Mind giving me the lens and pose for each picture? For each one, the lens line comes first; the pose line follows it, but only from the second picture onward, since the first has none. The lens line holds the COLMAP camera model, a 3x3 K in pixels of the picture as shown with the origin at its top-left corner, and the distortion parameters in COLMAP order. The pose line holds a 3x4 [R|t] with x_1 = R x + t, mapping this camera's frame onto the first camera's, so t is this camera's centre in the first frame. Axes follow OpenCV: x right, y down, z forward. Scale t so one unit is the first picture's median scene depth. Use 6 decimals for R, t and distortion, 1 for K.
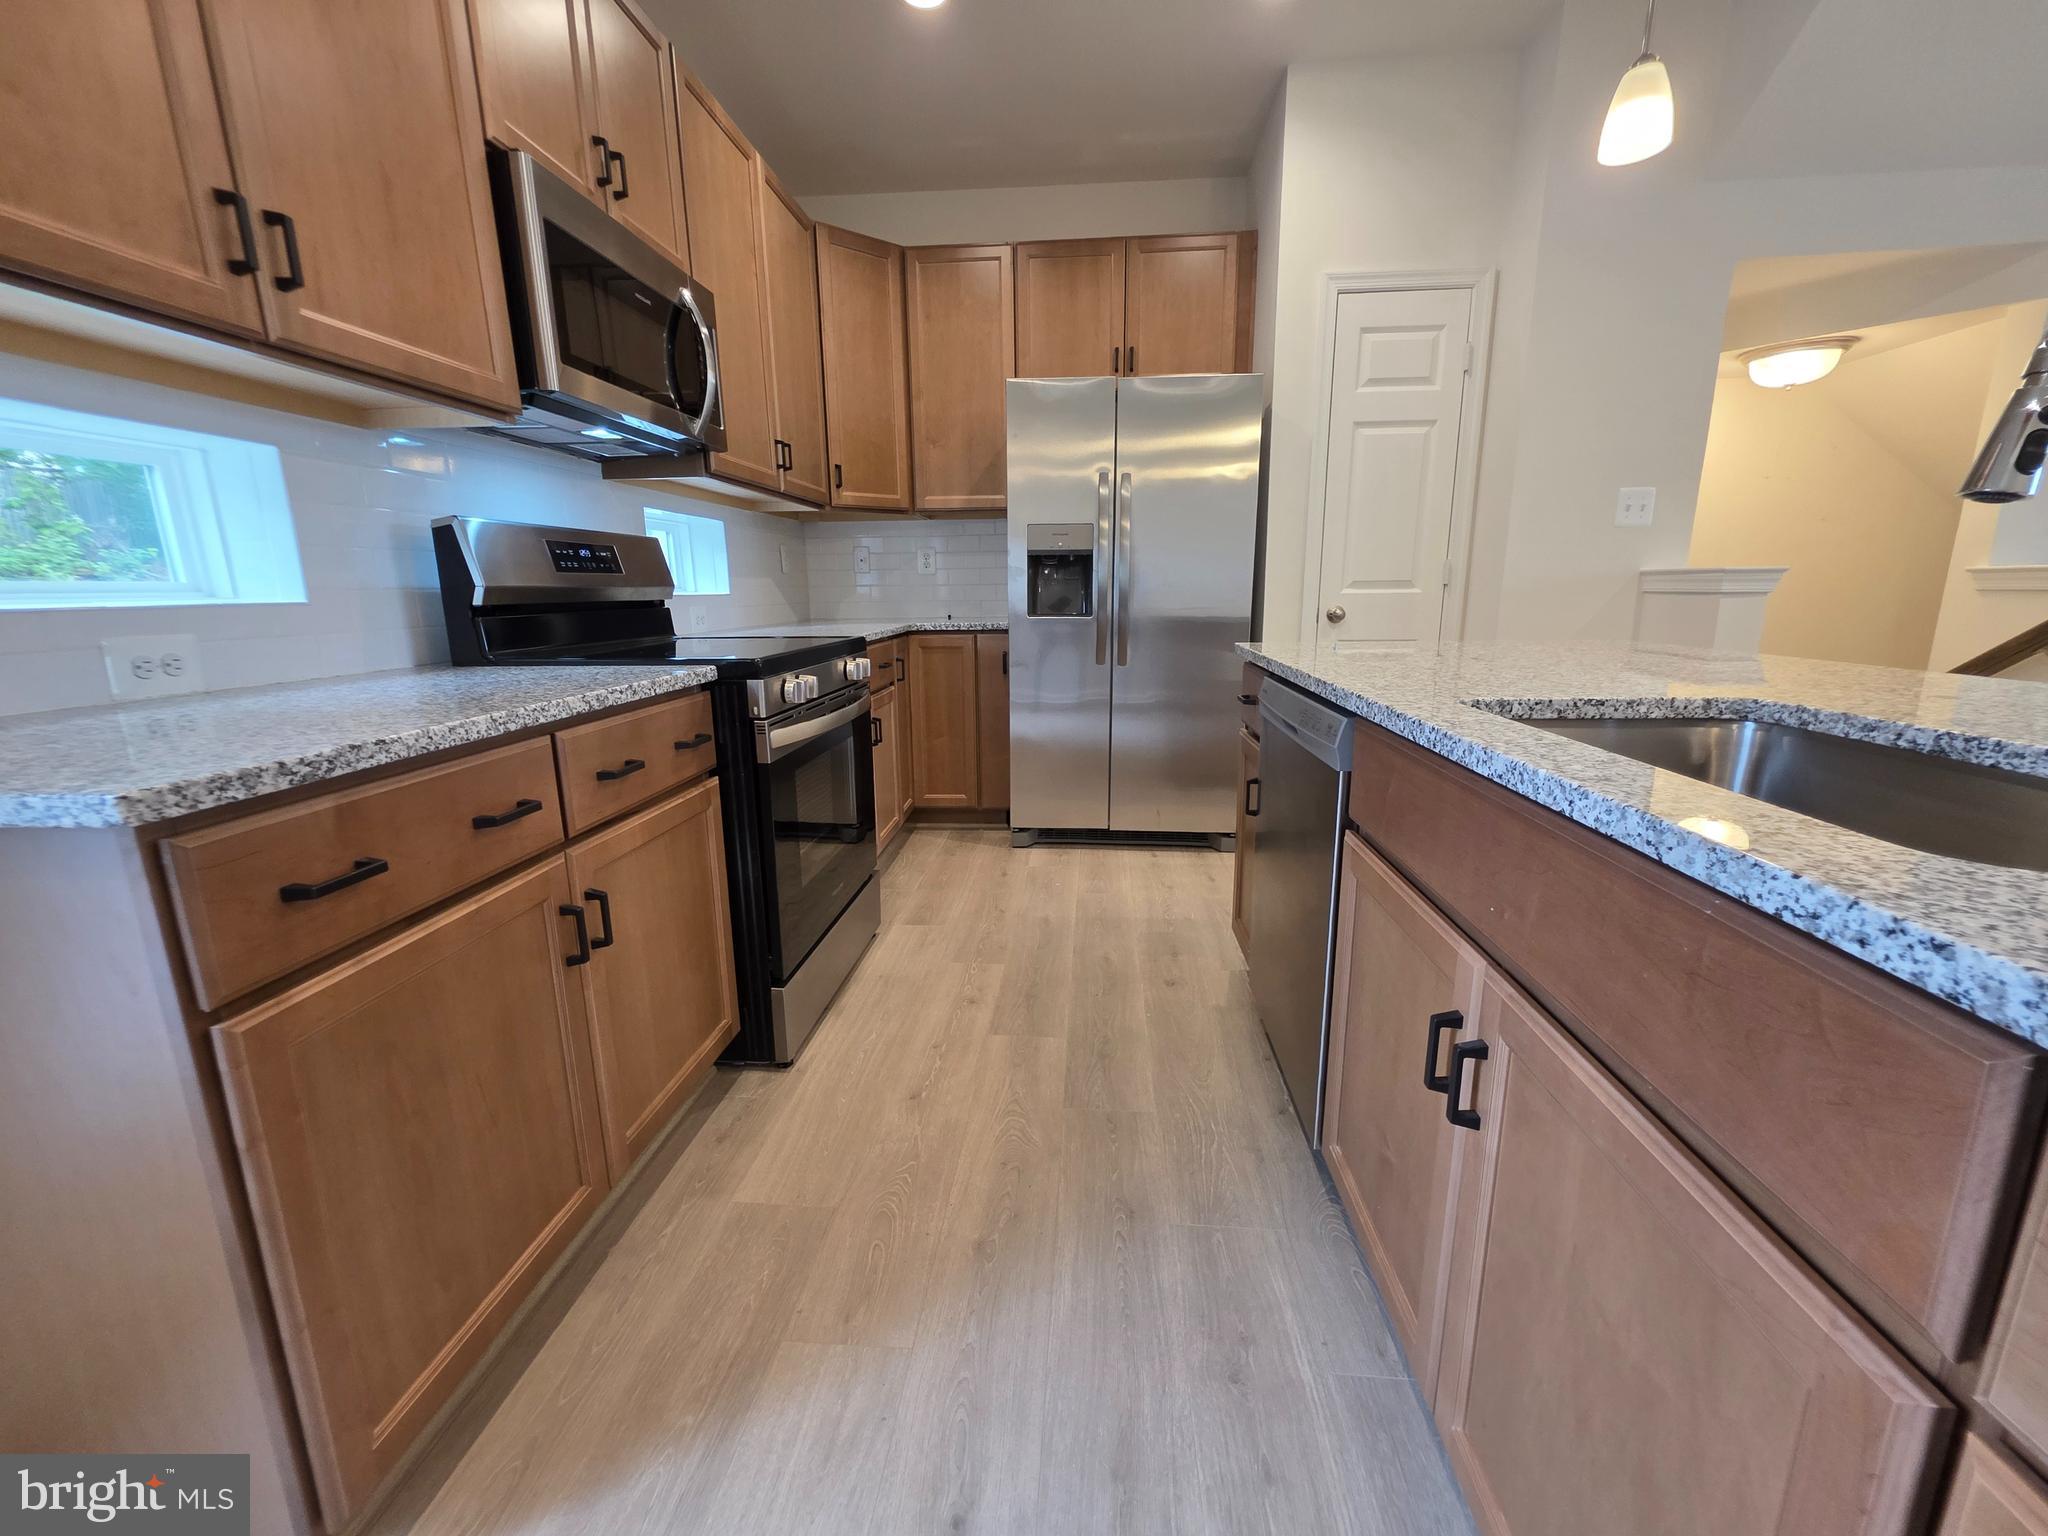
lens RADIAL K [[816.0, 0, 1026.3], [0, 816.0, 764.6], [0, 0, 1]] dist [0.004831, -0.000300]
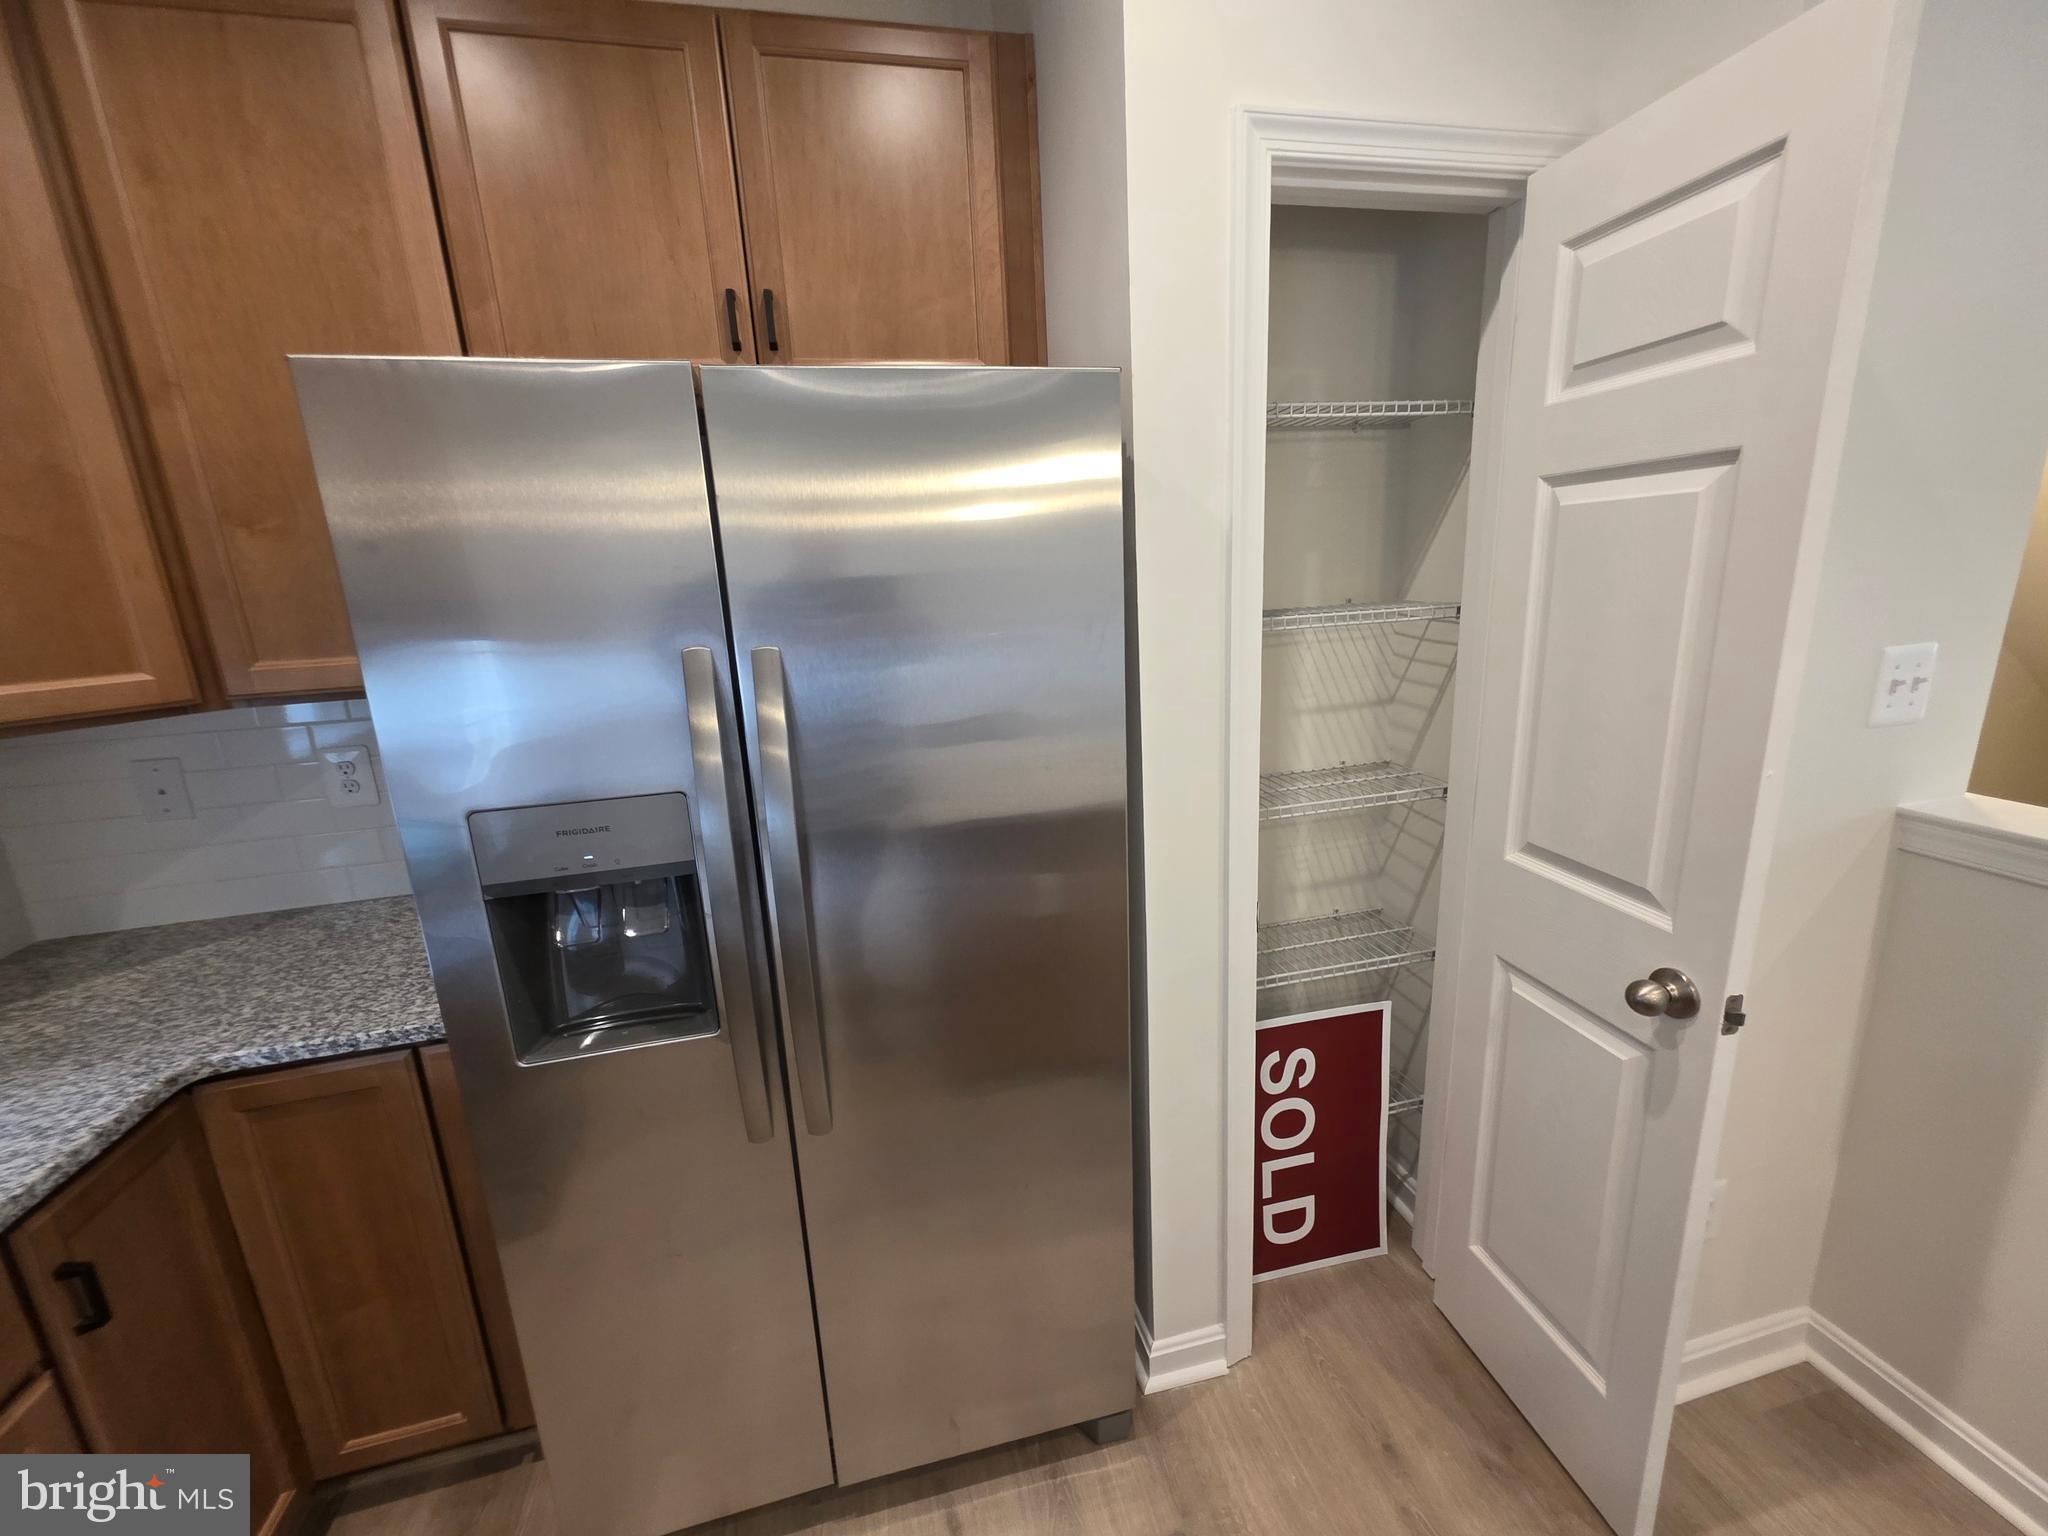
lens RADIAL K [[816.0, 0, 1022.4], [0, 816.0, 763.0], [0, 0, 1]] dist [0.004831, -0.000300]
pose [[0.950804, -0.108425, 0.290200, 0.123154], [0.105798, 0.994079, 0.024775, -0.314527], [-0.291168, 0.007146, 0.956645, 0.660816]]
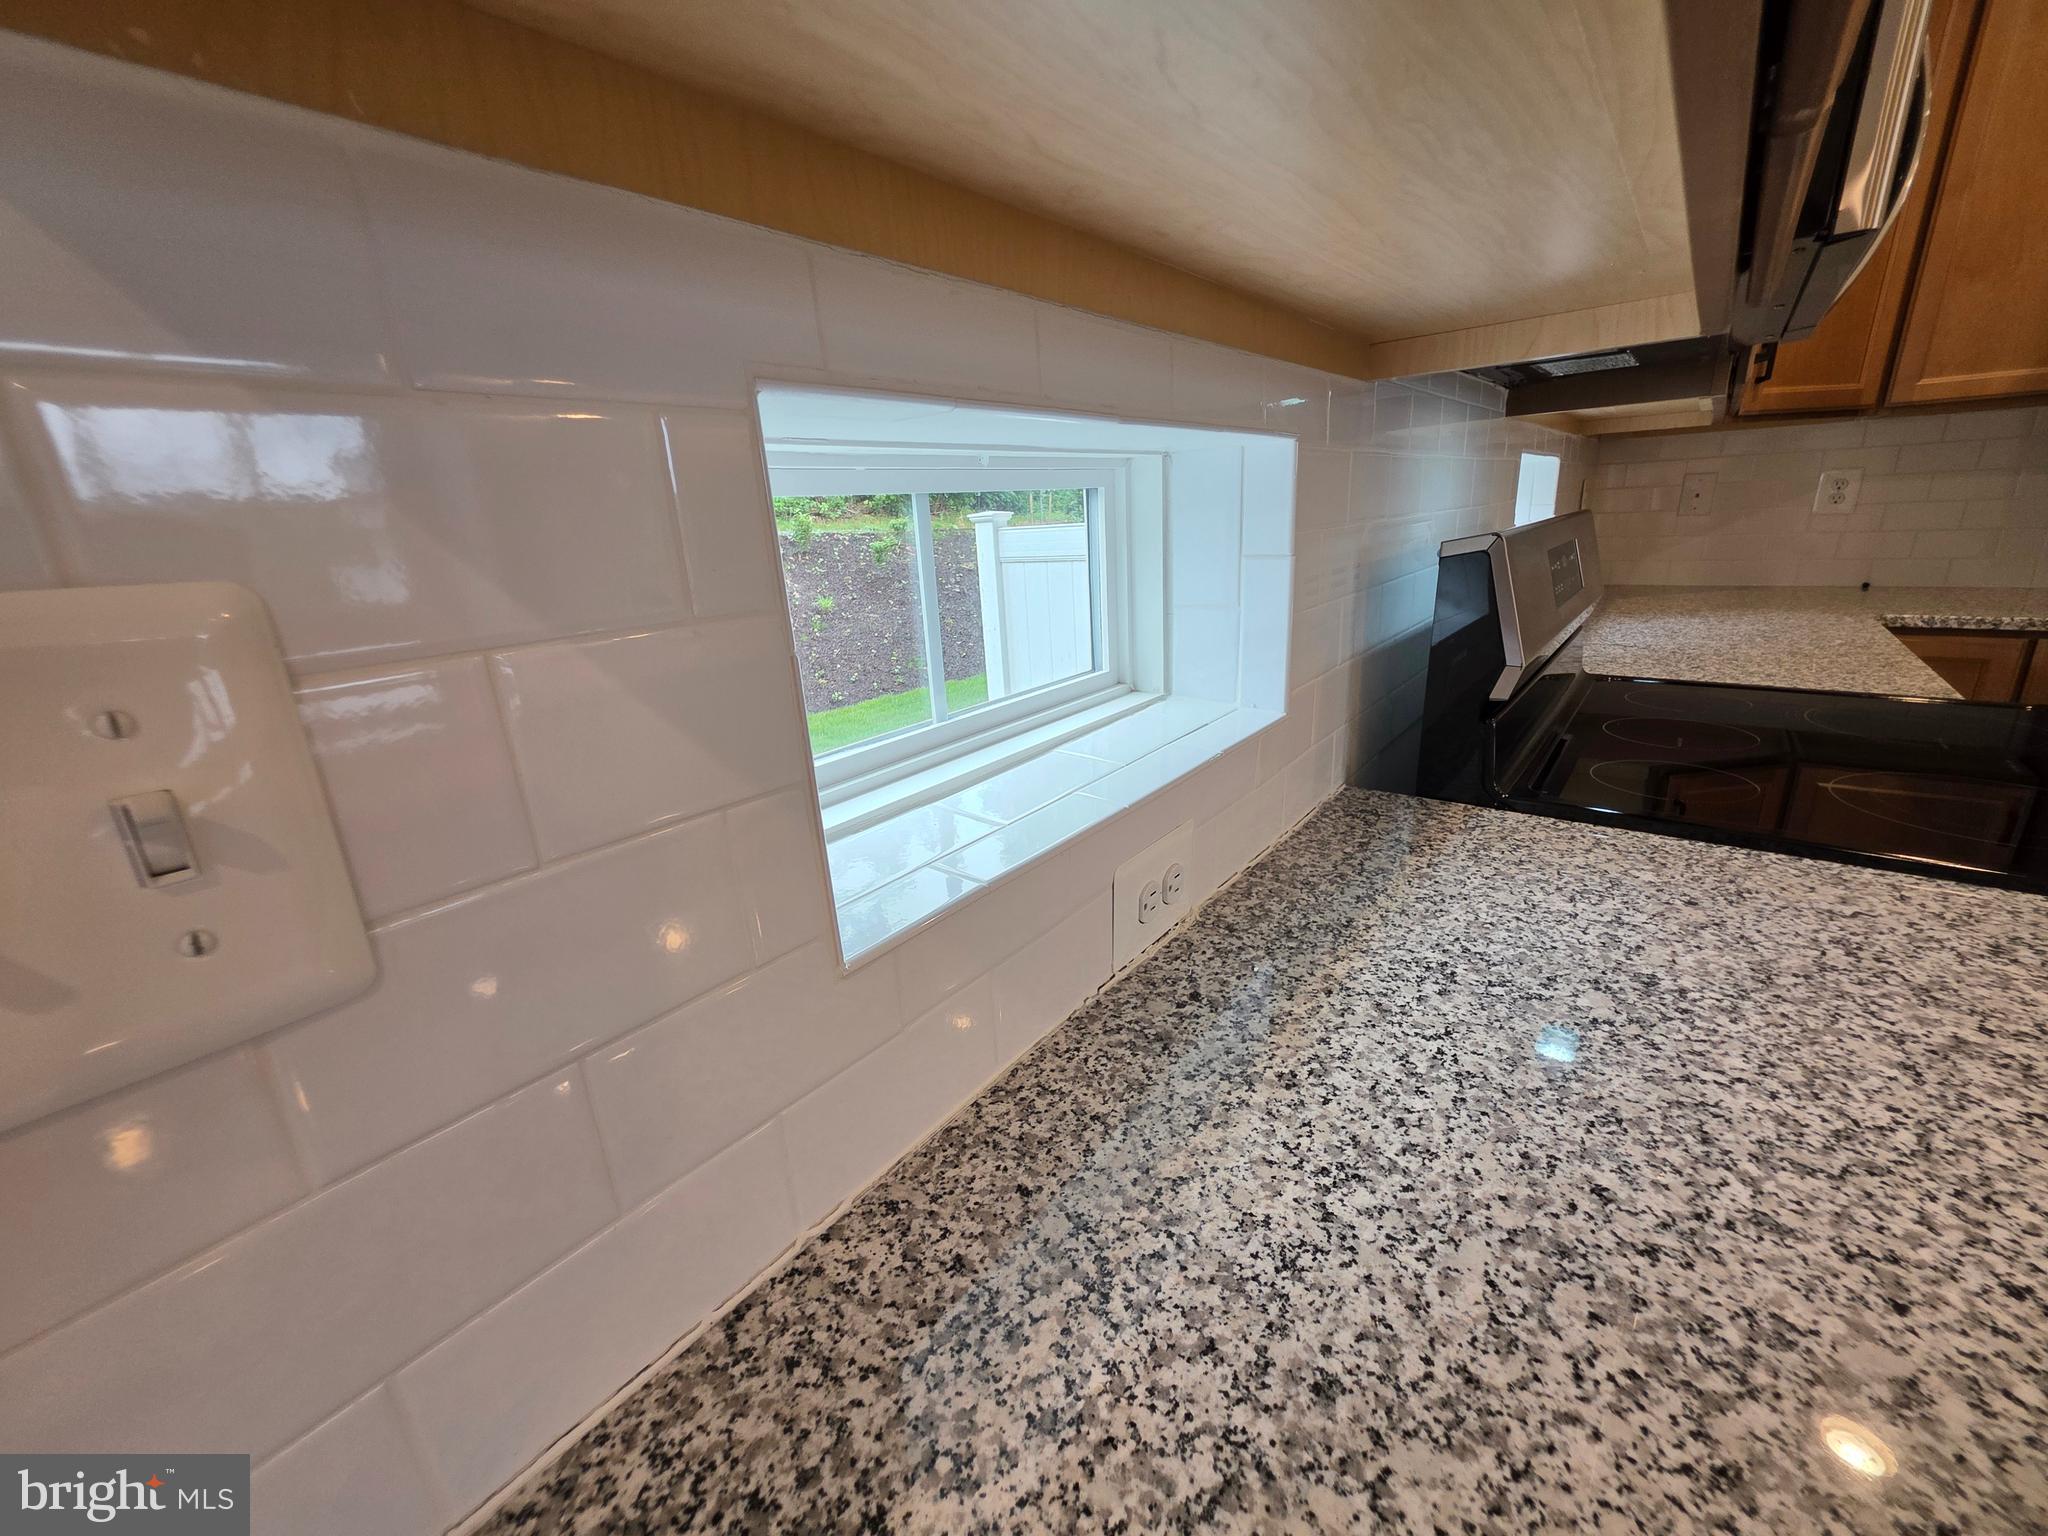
lens RADIAL K [[816.0, 0, 1024.4], [0, 816.0, 764.3], [0, 0, 1]] dist [0.004831, -0.000300]
pose [[0.827205, 0.134575, -0.545547, -0.355559], [-0.077614, 0.988955, 0.126271, -0.110874], [0.556514, -0.062110, 0.828513, 0.215121]]
